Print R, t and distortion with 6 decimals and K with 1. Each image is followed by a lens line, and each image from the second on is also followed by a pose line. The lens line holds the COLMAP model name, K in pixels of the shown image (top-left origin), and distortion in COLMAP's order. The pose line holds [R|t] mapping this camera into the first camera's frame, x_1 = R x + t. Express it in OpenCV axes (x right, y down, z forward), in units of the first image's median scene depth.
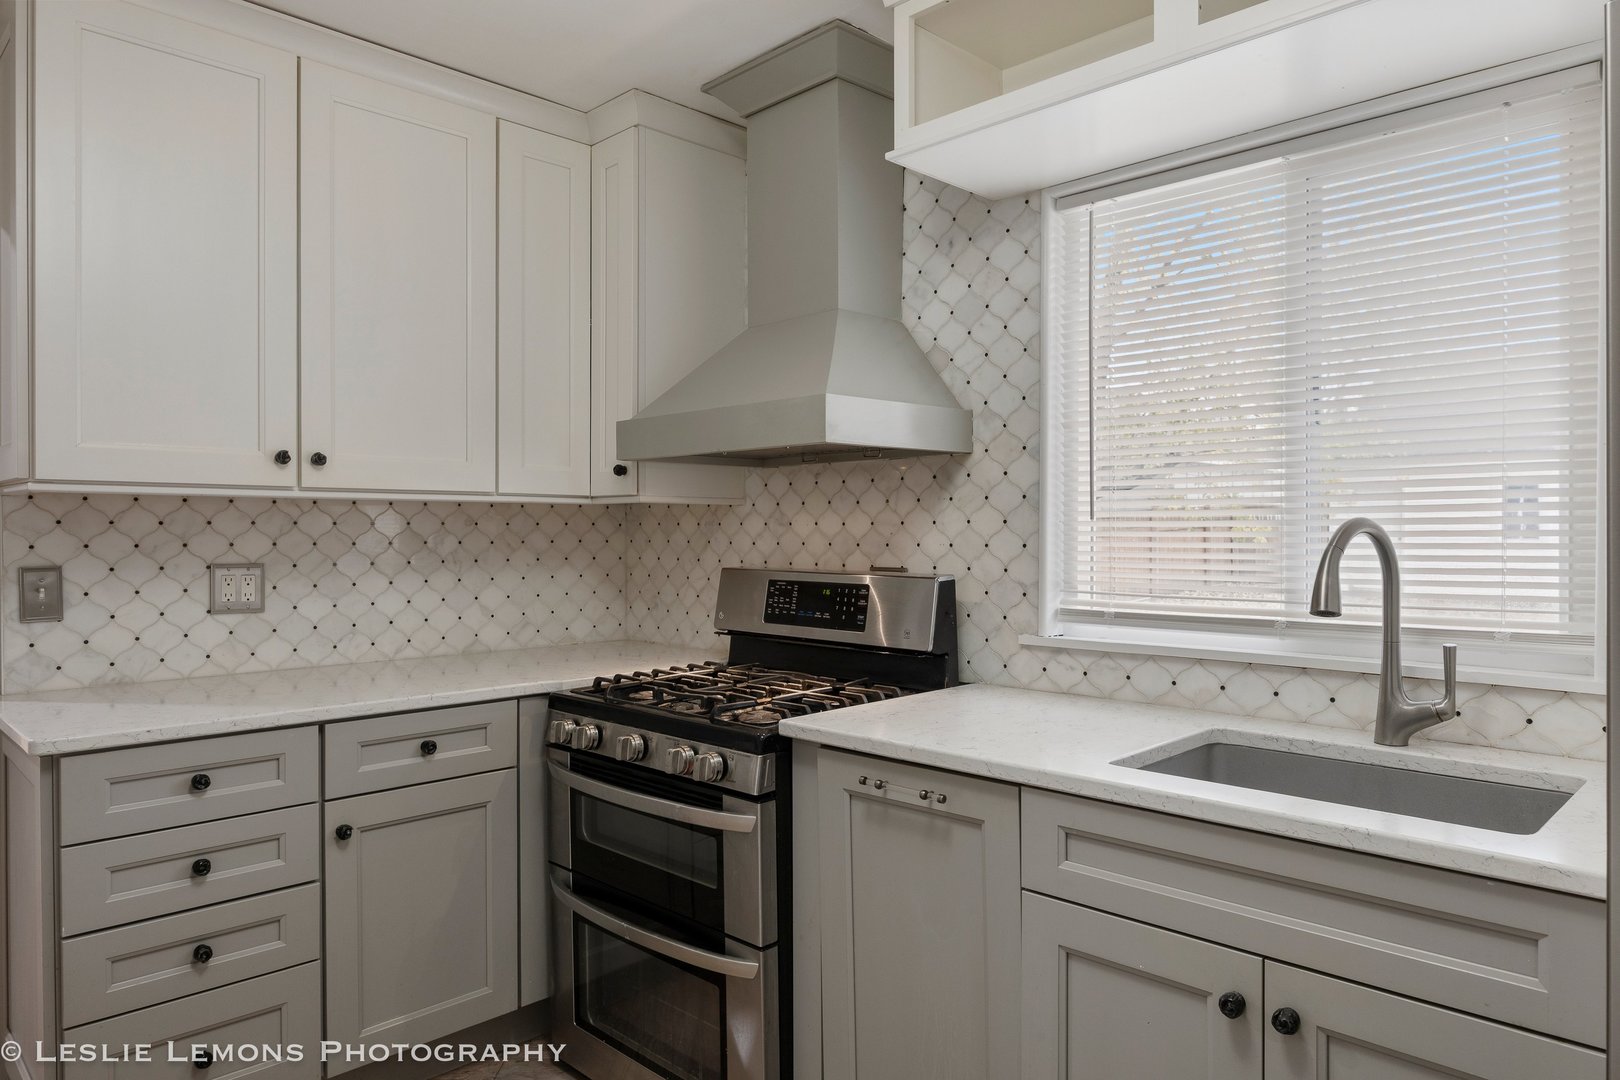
lens RADIAL K [[1011.7, 0, 774.8], [0, 1011.7, 538.8], [0, 0, 1]] dist [-0.005804, -0.001678]
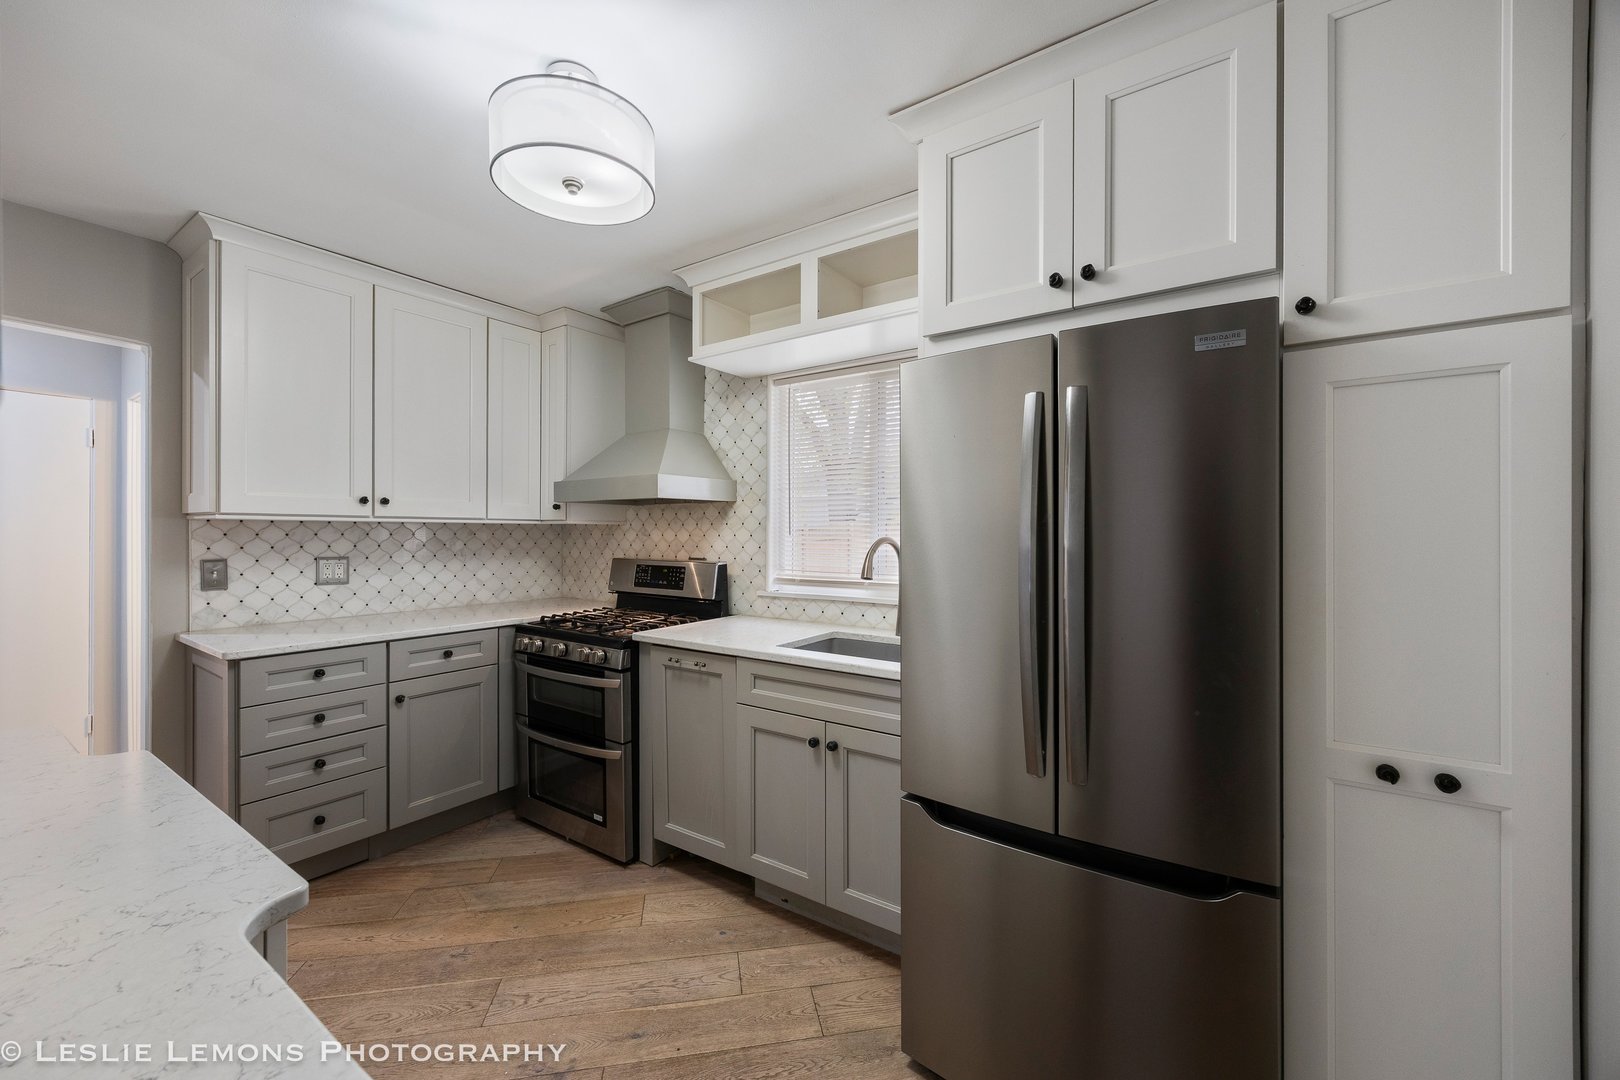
lens RADIAL K [[617.0, 0, 781.3], [0, 617.0, 537.2], [0, 0, 1]] dist [-0.002413, -0.000188]
pose [[0.984367, 0.002415, 0.176115, 0.069410], [-0.002387, 0.999997, -0.000374, -0.013885], [-0.176115, -0.000053, 0.984370, -0.249625]]
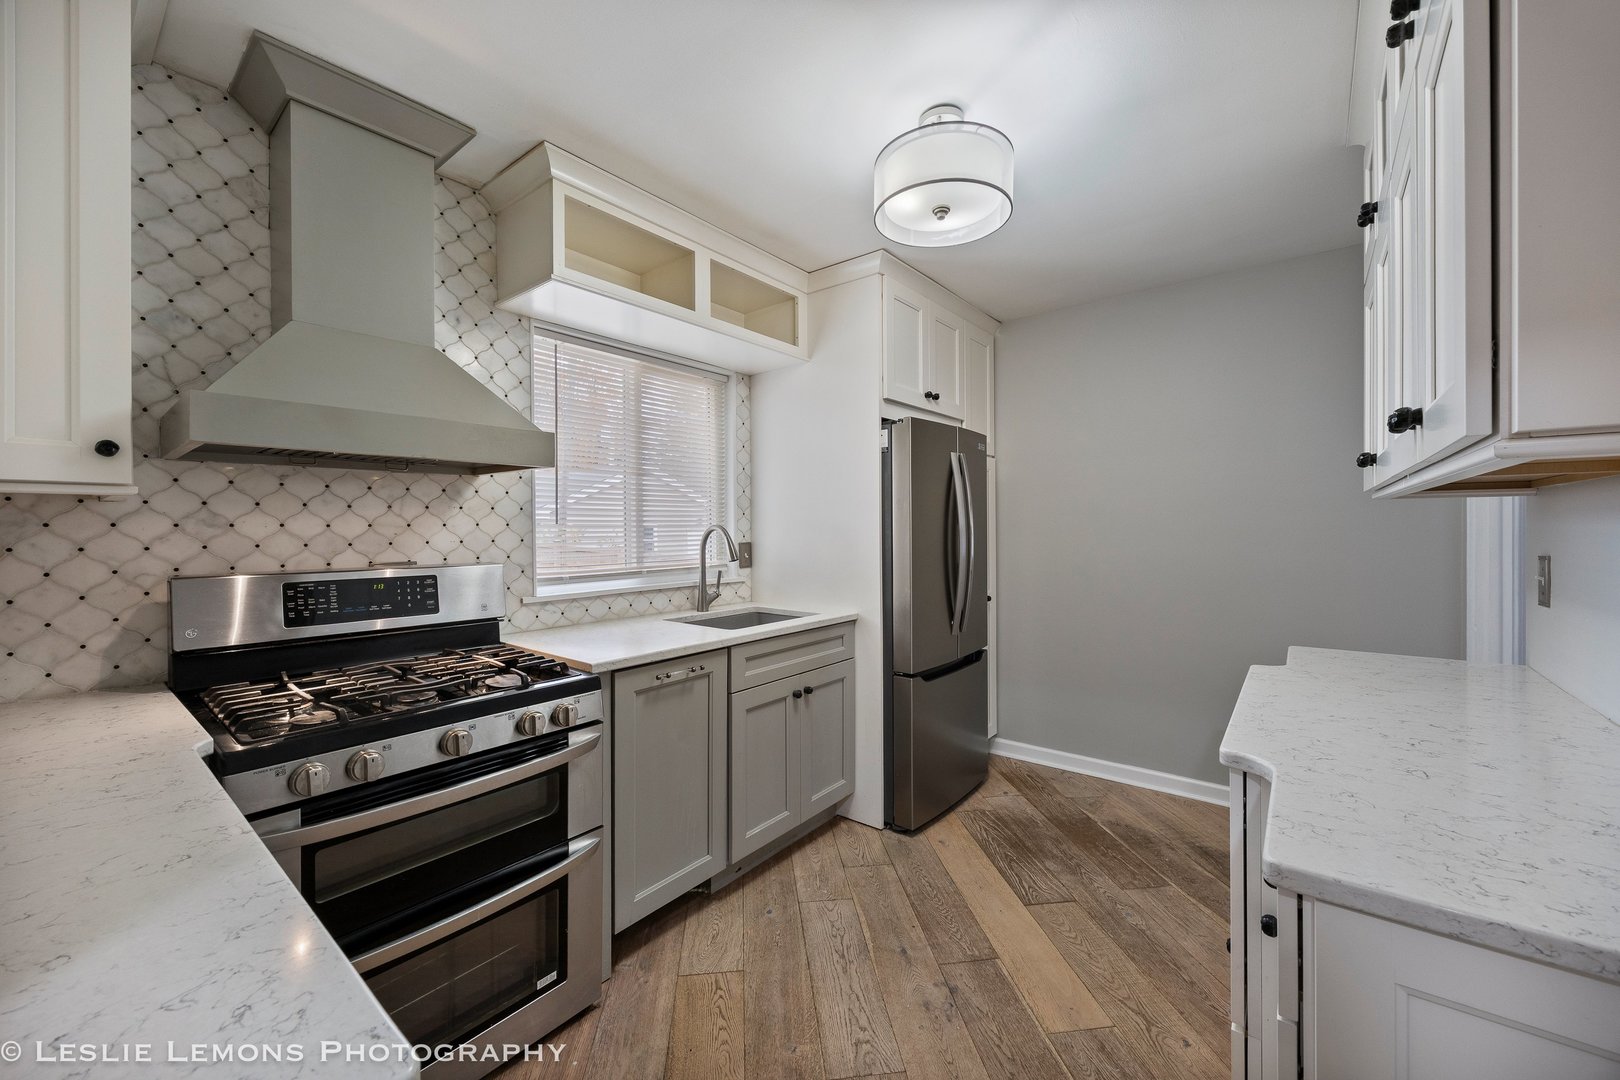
lens RADIAL K [[617.0, 0, 811.0], [0, 617.0, 534.7], [0, 0, 1]] dist [-0.002413, -0.000188]
pose [[-0.107037, -0.009430, 0.994210, -0.757191], [0.012043, 0.999869, 0.010781, -0.006984], [-0.994182, 0.013127, -0.106910, 0.666817]]
